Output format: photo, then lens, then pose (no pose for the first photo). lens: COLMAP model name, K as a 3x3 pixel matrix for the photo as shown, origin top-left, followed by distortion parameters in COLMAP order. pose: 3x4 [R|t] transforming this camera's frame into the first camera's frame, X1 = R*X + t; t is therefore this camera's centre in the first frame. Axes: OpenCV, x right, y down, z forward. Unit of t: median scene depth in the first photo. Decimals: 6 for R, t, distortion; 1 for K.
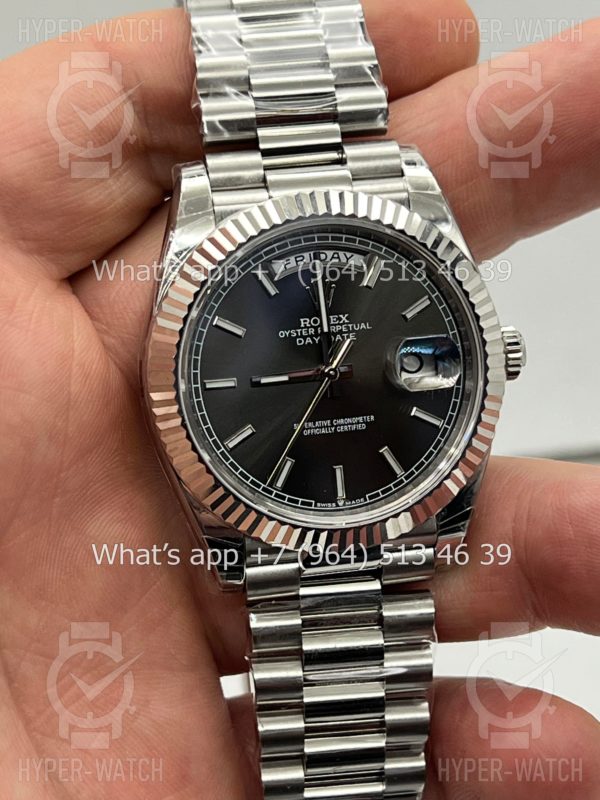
lens RADIAL K [[1808.3, 0, 279.9], [0, 1808.3, 396.5], [0, 0, 1]] dist [0.262688, 0.183806]
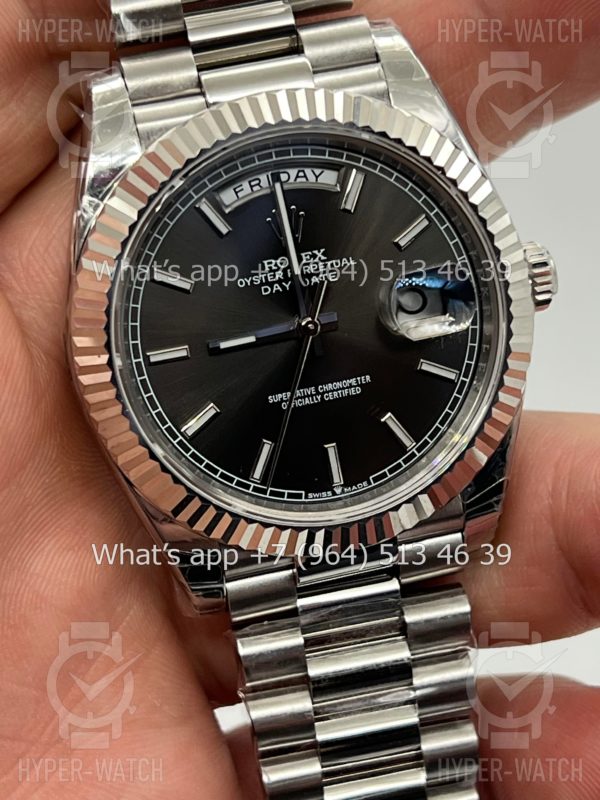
lens RADIAL K [[1808.3, 0, 279.9], [0, 1808.3, 396.5], [0, 0, 1]] dist [0.262688, 0.183806]
pose [[0.995233, -0.096779, -0.012053, 0.021956], [0.097252, 0.994093, 0.048172, -0.021689], [0.007320, -0.049115, 0.998766, 0.221564]]
